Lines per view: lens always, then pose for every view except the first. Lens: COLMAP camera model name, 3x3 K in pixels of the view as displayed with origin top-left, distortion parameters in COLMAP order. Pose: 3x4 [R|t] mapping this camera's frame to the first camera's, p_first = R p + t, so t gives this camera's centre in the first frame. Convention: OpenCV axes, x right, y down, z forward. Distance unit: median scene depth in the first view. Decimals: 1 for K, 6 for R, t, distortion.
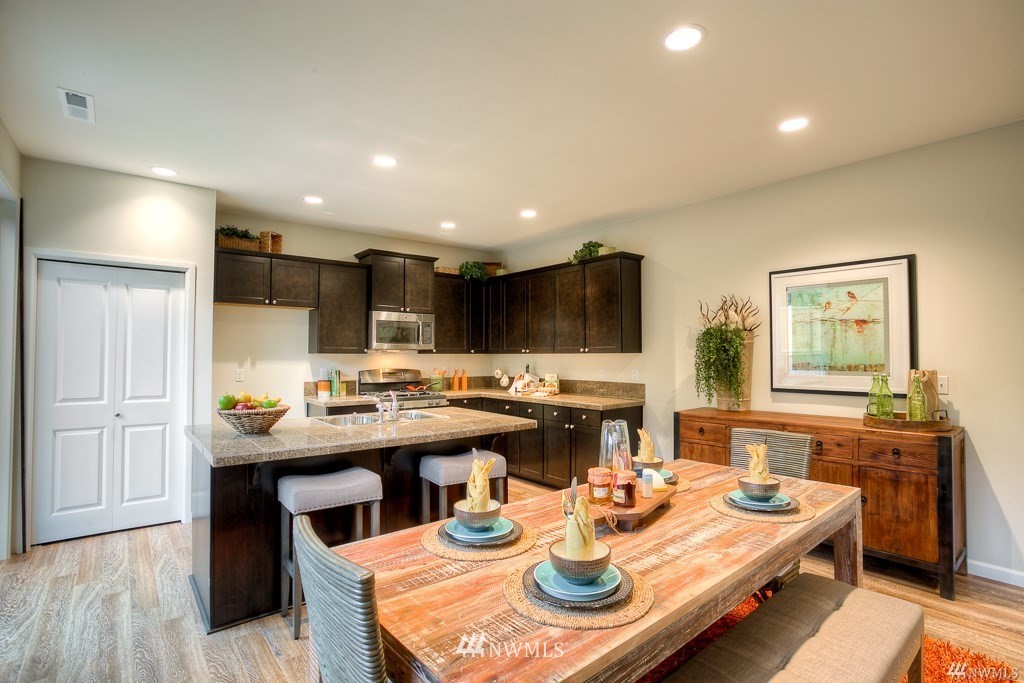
lens RADIAL K [[499.9, 0, 522.4], [0, 499.9, 342.2], [0, 0, 1]] dist [-0.063721, 0.038571]
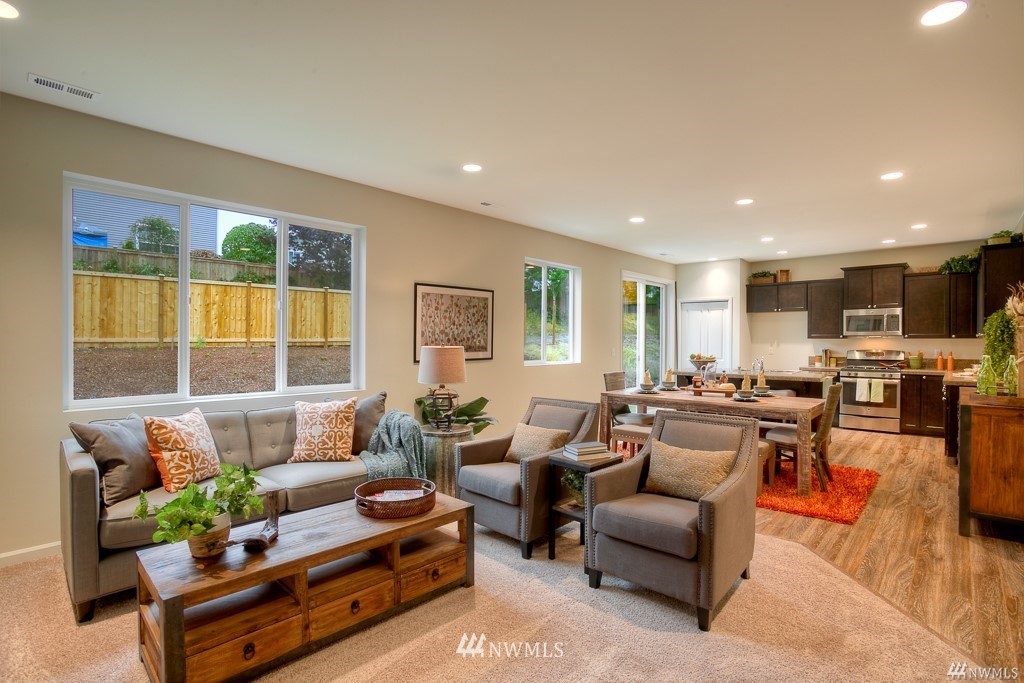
lens RADIAL K [[490.5, 0, 524.2], [0, 490.5, 345.0], [0, 0, 1]] dist [-0.068432, 0.028734]
pose [[0.138043, 0.007601, -0.990397, 0.981041], [0.024292, 0.999644, 0.011058, 0.003374], [0.990128, -0.025586, 0.137809, -0.139139]]
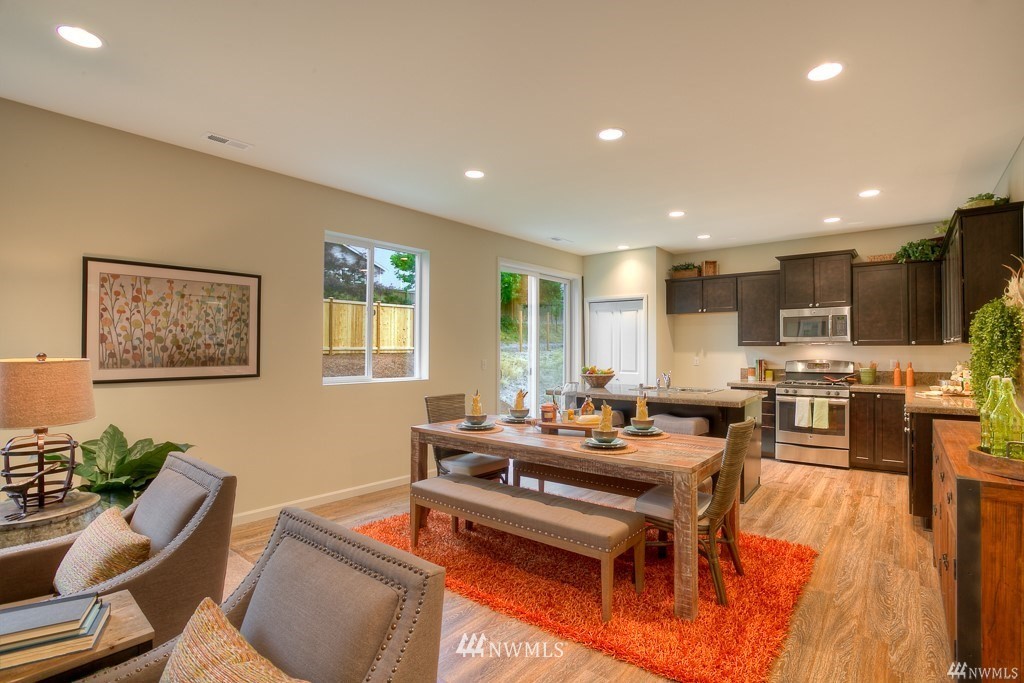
lens RADIAL K [[490.5, 0, 524.2], [0, 490.5, 345.0], [0, 0, 1]] dist [-0.068432, 0.028734]
pose [[0.204659, -0.009646, -0.978786, 0.687493], [0.025203, 0.999672, -0.004582, 0.010739], [0.978509, -0.023731, 0.204835, 0.178488]]
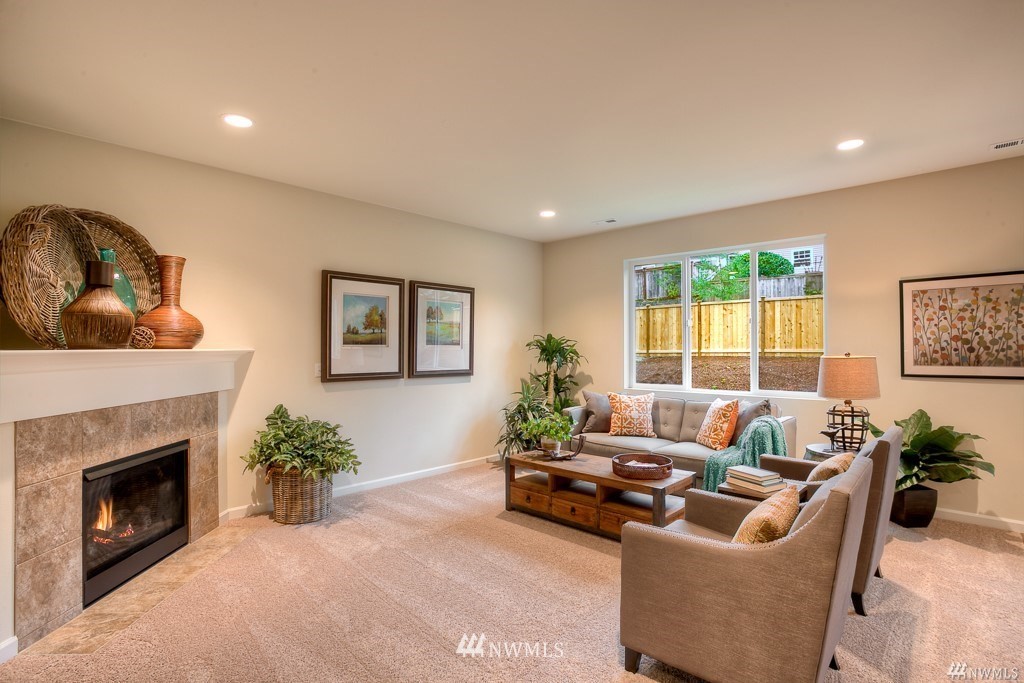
lens RADIAL K [[492.1, 0, 533.5], [0, 492.1, 345.5], [0, 0, 1]] dist [-0.003725, -0.000828]
pose [[-0.987621, -0.000632, -0.156858, 0.726021], [0.004933, 0.999372, -0.035088, 0.016999], [0.156782, -0.035428, -0.986998, 0.451970]]
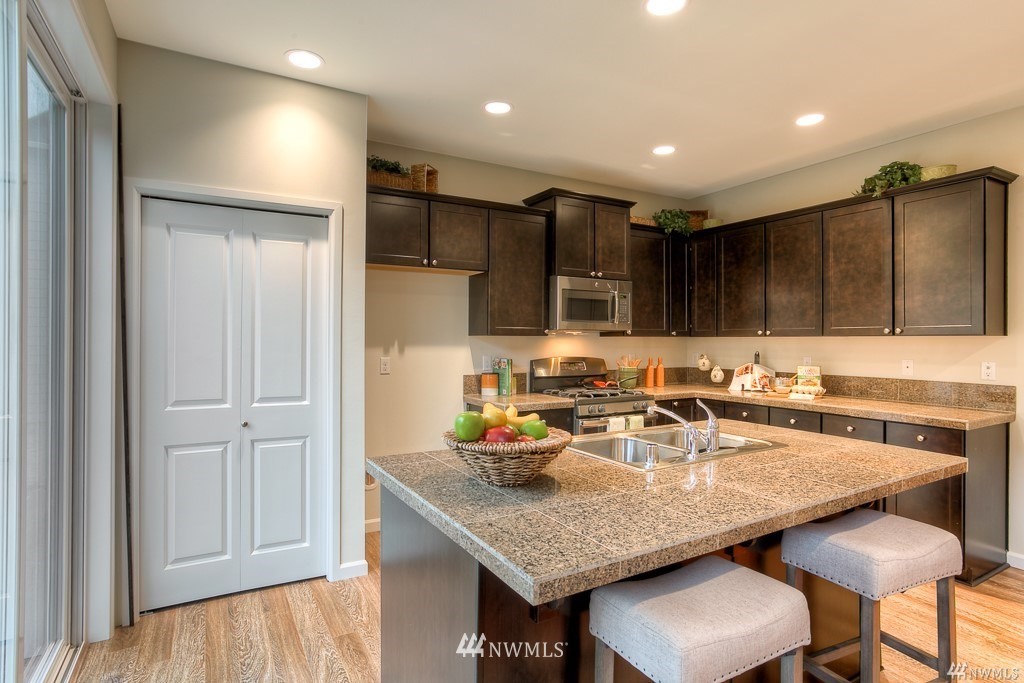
lens RADIAL K [[541.0, 0, 512.2], [0, 541.0, 337.0], [0, 0, 1]] dist [-0.052840, 0.064002]
pose [[0.985799, 0.002011, -0.167919, -0.235499], [0.001688, 0.999759, 0.021882, 0.007491], [0.167923, -0.021854, 0.985558, 0.227395]]
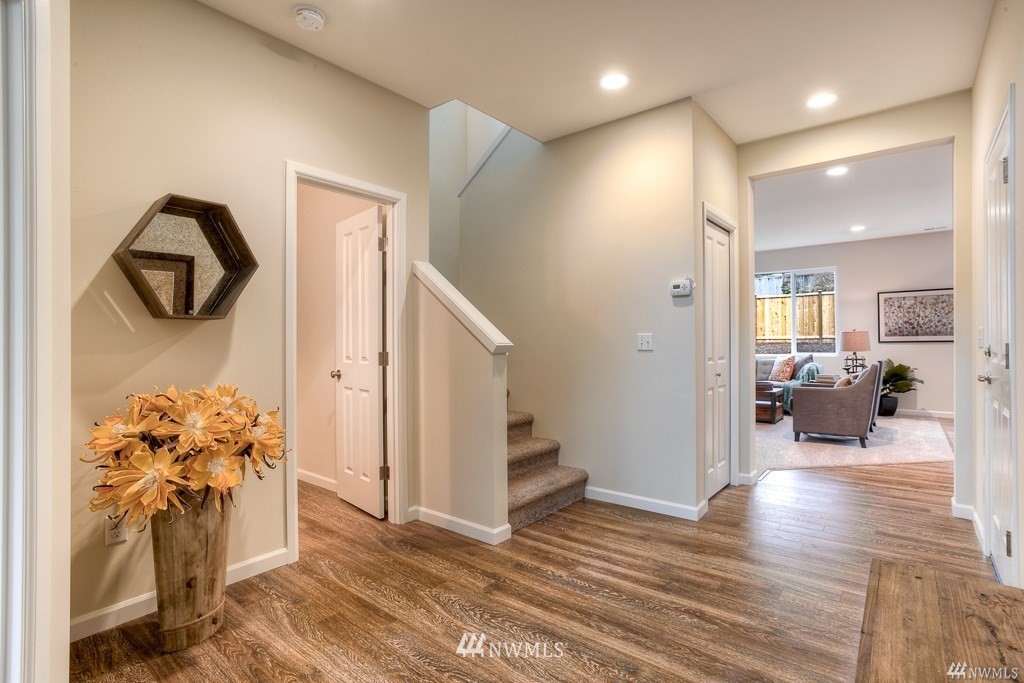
lens RADIAL K [[486.4, 0, 512.0], [0, 486.4, 341.5], [0, 0, 1]] dist [-0.014215, 0.000266]
pose [[-0.982211, 0.005192, -0.187710, 1.393015], [0.011199, 0.999458, -0.030954, 0.071002], [0.187447, -0.032506, -0.981737, 1.000817]]
